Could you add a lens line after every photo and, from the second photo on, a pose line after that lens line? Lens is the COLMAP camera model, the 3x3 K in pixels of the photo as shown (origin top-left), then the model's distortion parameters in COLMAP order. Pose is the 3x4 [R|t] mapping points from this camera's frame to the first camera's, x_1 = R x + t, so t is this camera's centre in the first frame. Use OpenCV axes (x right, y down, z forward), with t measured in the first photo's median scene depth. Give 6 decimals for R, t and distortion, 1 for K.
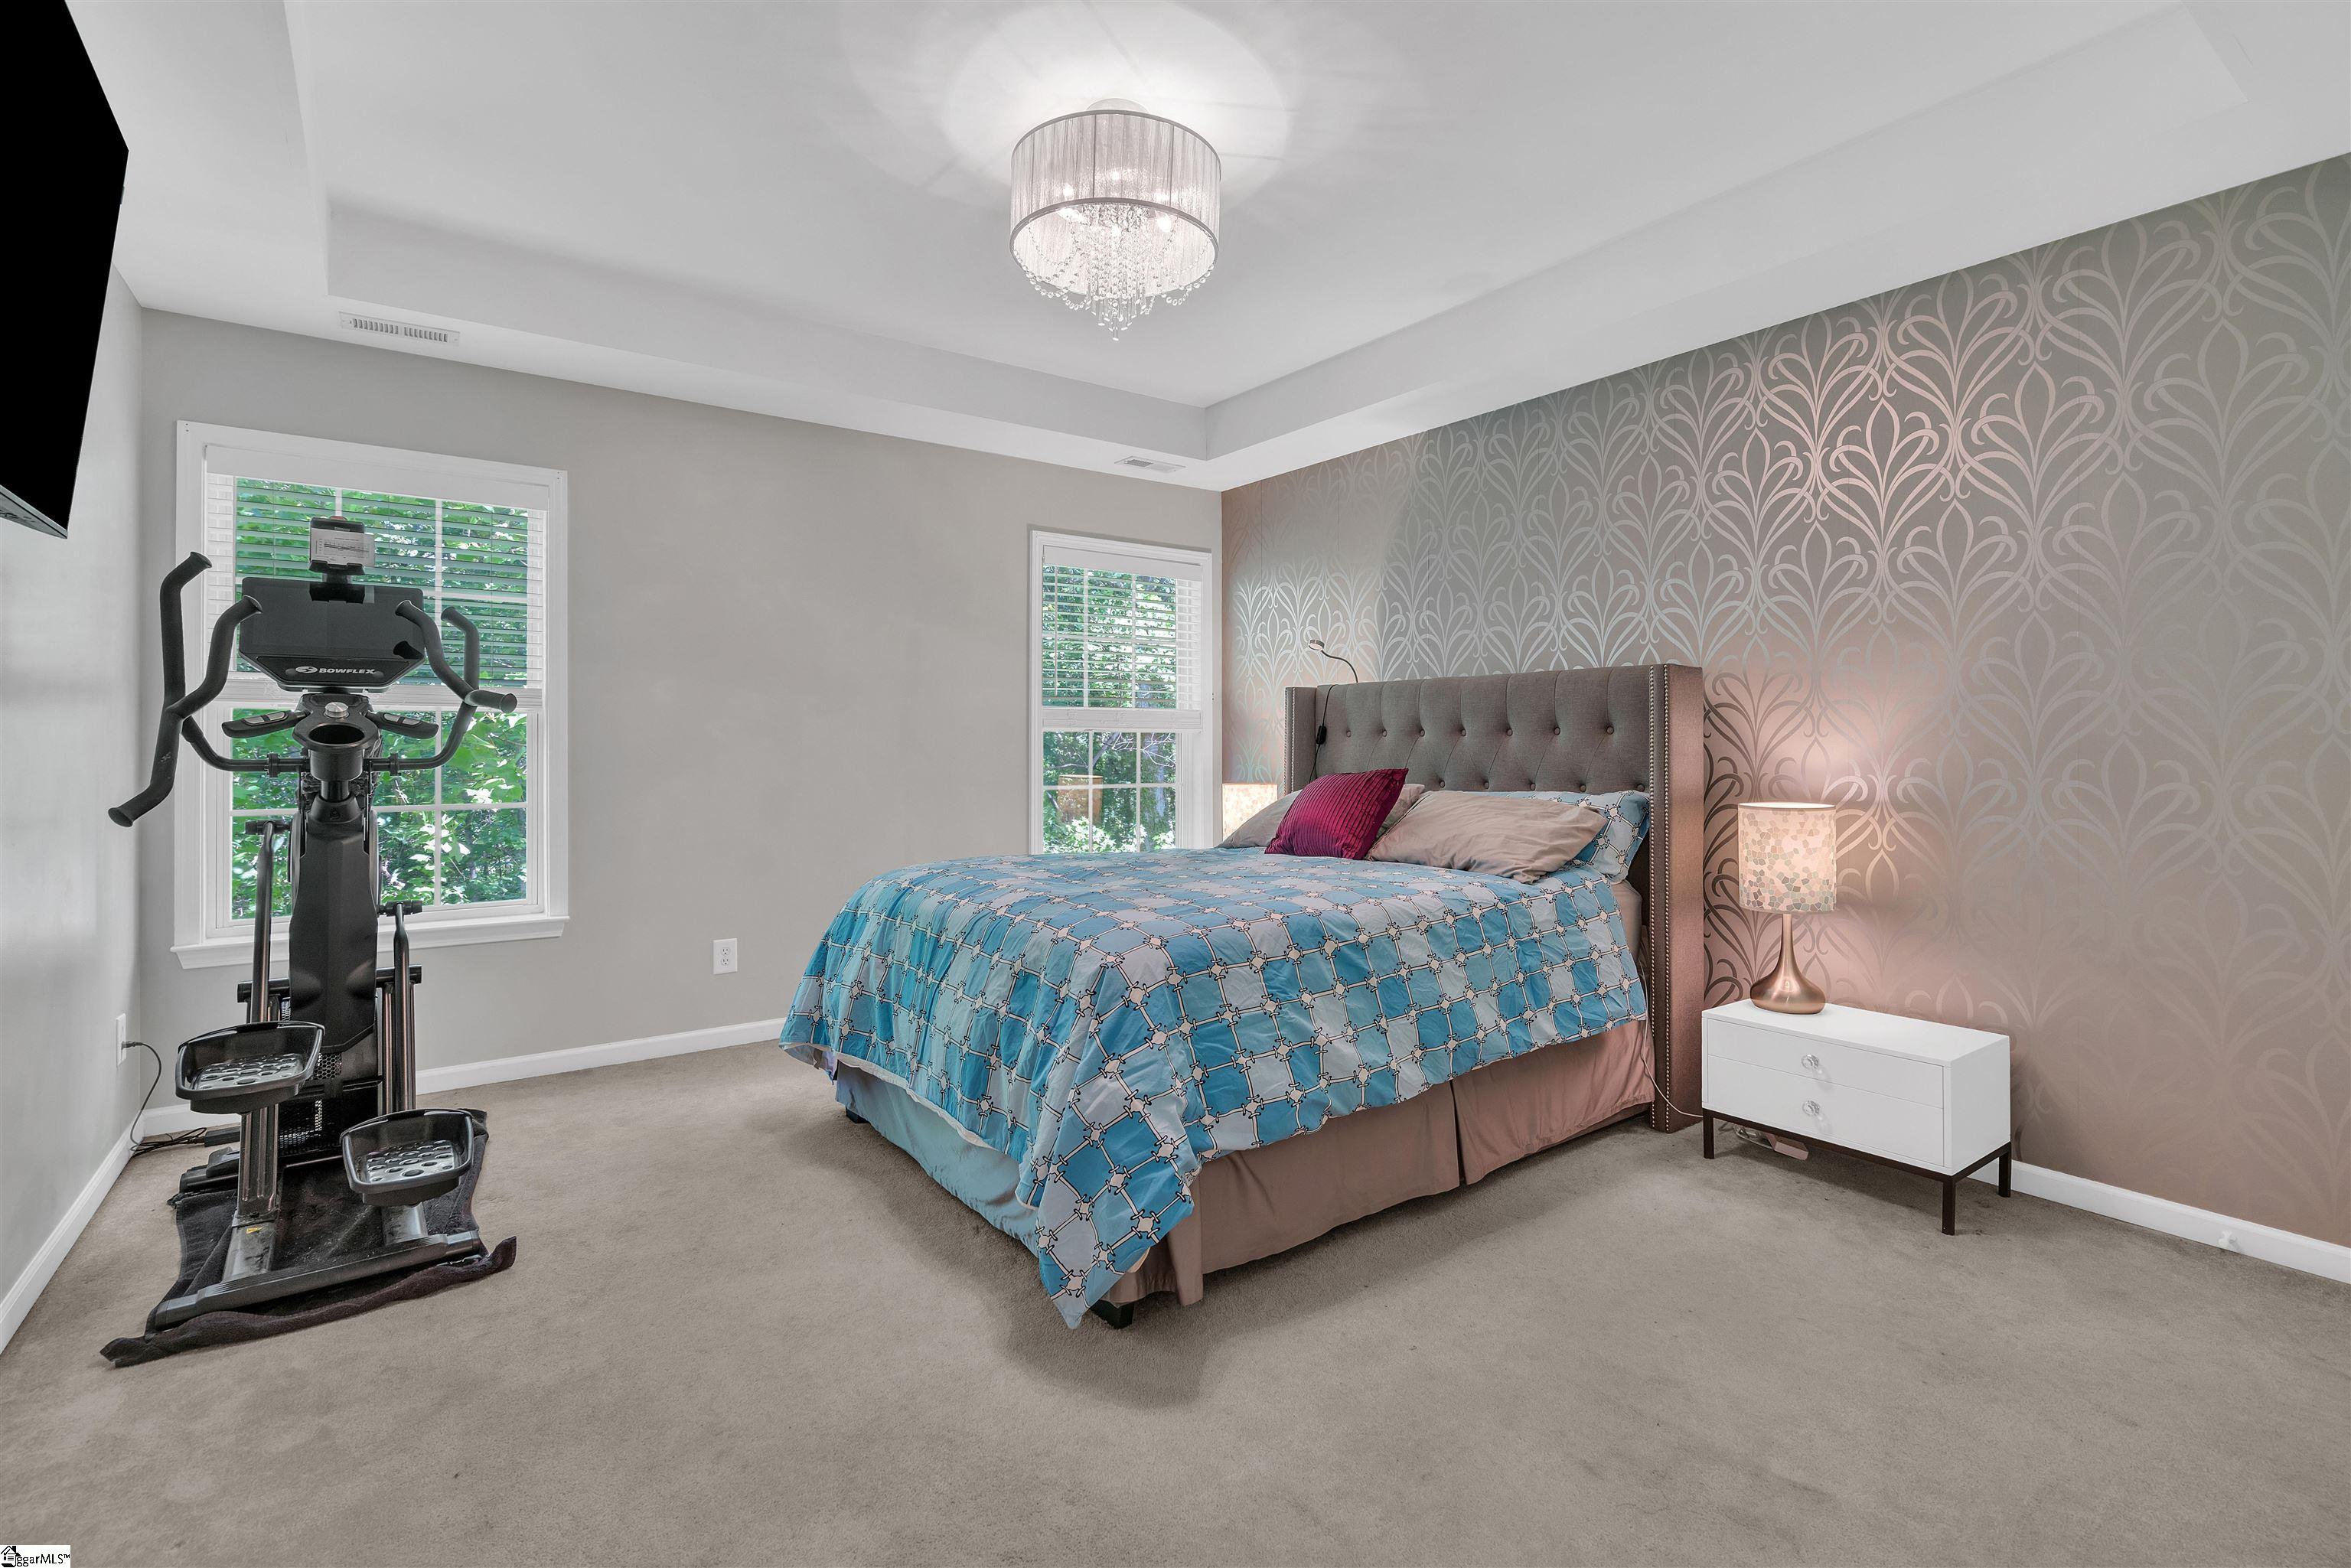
lens RADIAL K [[1075.8, 0, 1168.9], [0, 1075.8, 738.7], [0, 0, 1]] dist [-0.002427, 0.001848]
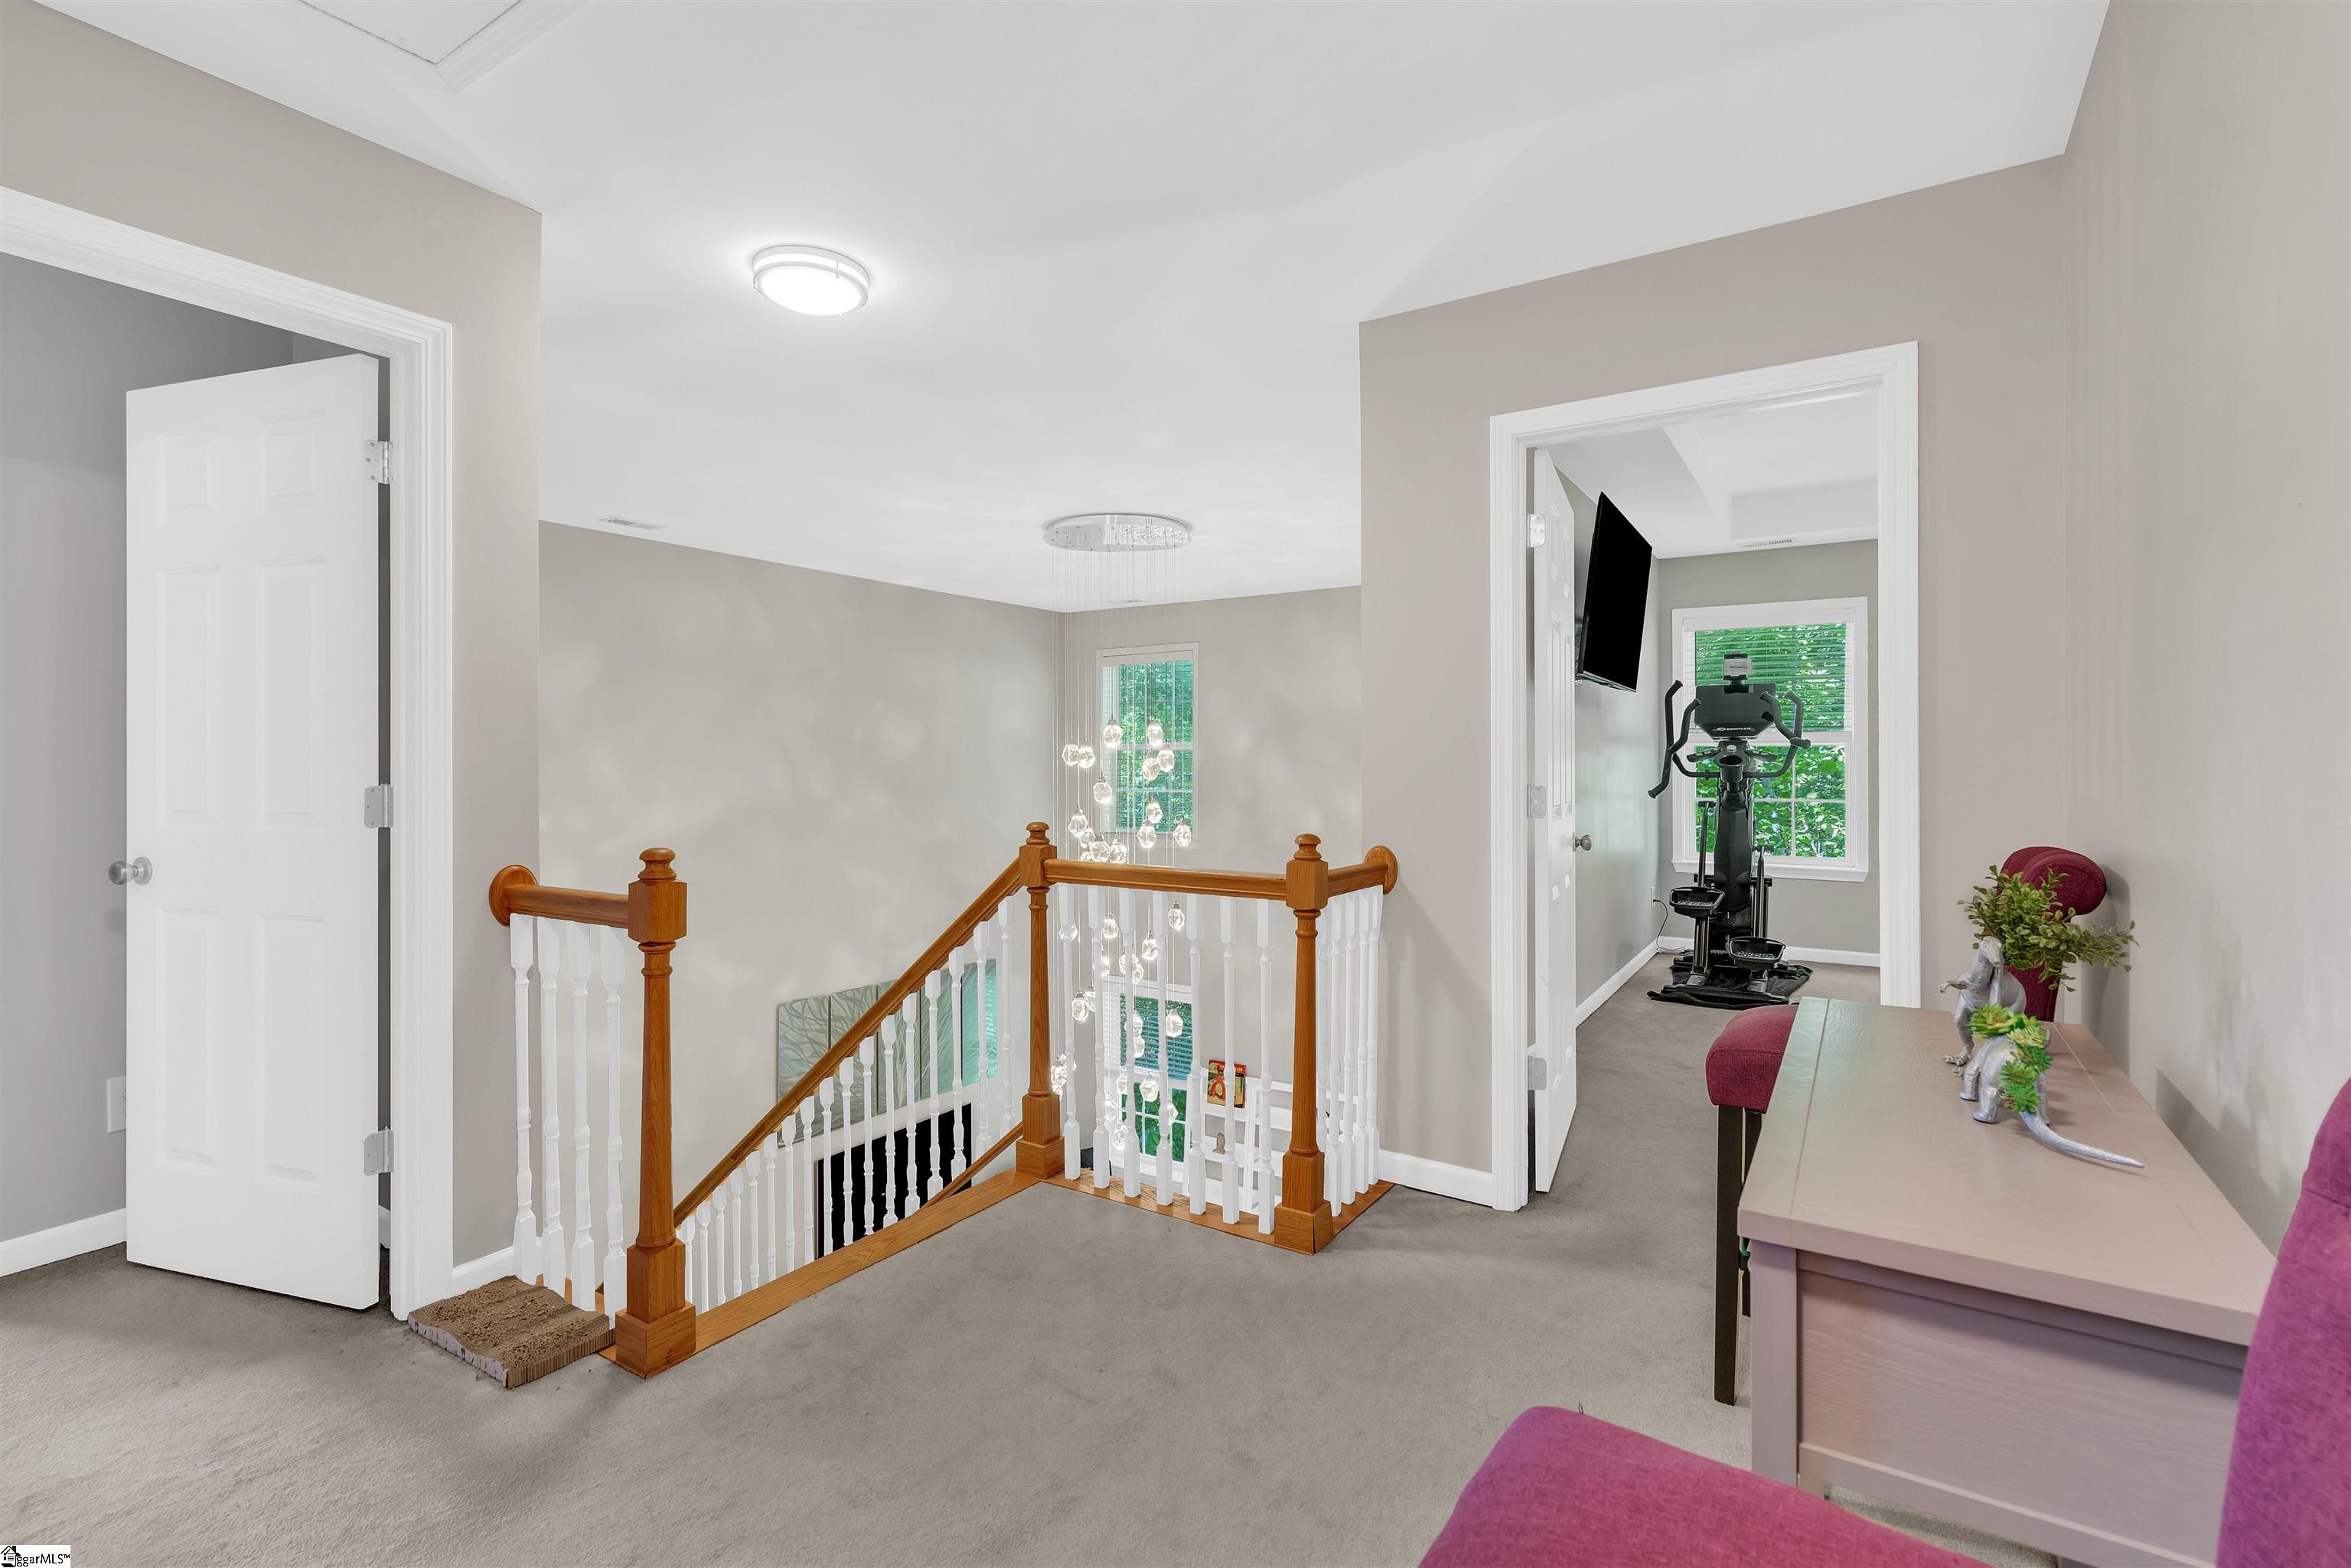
lens RADIAL K [[1075.8, 0, 1185.4], [0, 1075.8, 766.5], [0, 0, 1]] dist [-0.002427, 0.001848]
pose [[0.386766, 0.000702, -0.922178, 0.731153], [0.000442, 0.999999, 0.000947, 0.005987], [0.922178, -0.000774, 0.386766, -0.777950]]
